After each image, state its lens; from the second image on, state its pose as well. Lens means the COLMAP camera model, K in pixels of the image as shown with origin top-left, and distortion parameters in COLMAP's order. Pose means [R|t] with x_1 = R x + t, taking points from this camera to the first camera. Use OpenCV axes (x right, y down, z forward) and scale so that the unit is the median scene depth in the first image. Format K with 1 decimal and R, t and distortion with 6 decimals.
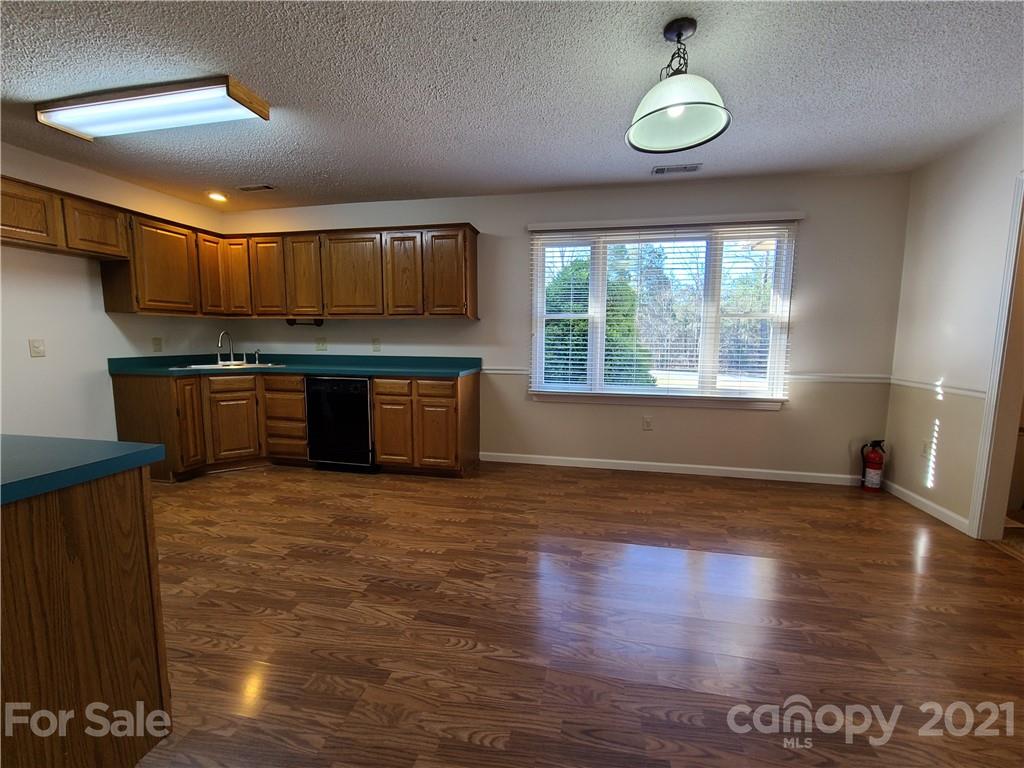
lens RADIAL K [[418.0, 0, 513.6], [0, 418.0, 386.9], [0, 0, 1]] dist [-0.000224, 0.000324]
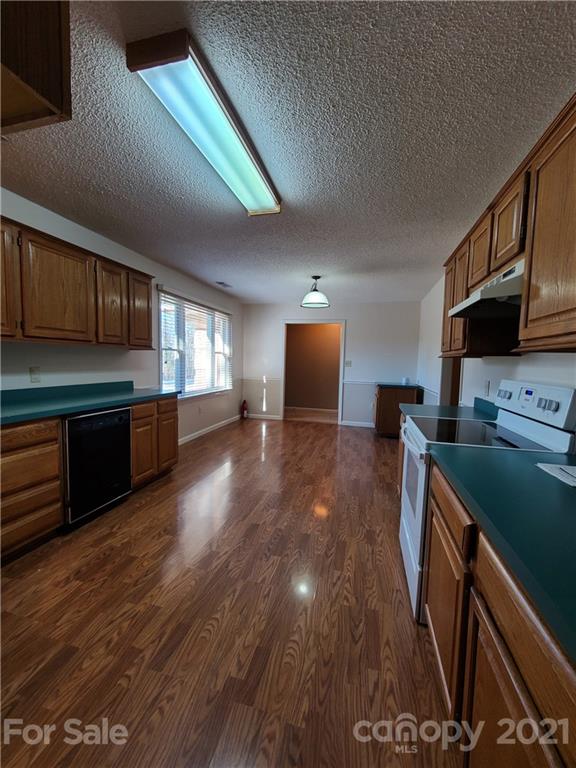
lens RADIAL K [[313.5, 0, 292.2], [0, 313.5, 386.6], [0, 0, 1]] dist [-0.000224, 0.000324]
pose [[0.038780, -0.086664, 0.995482, -1.132855], [0.097500, 0.991806, 0.082546, -0.097019], [-0.994480, 0.093858, 0.046912, 0.574431]]
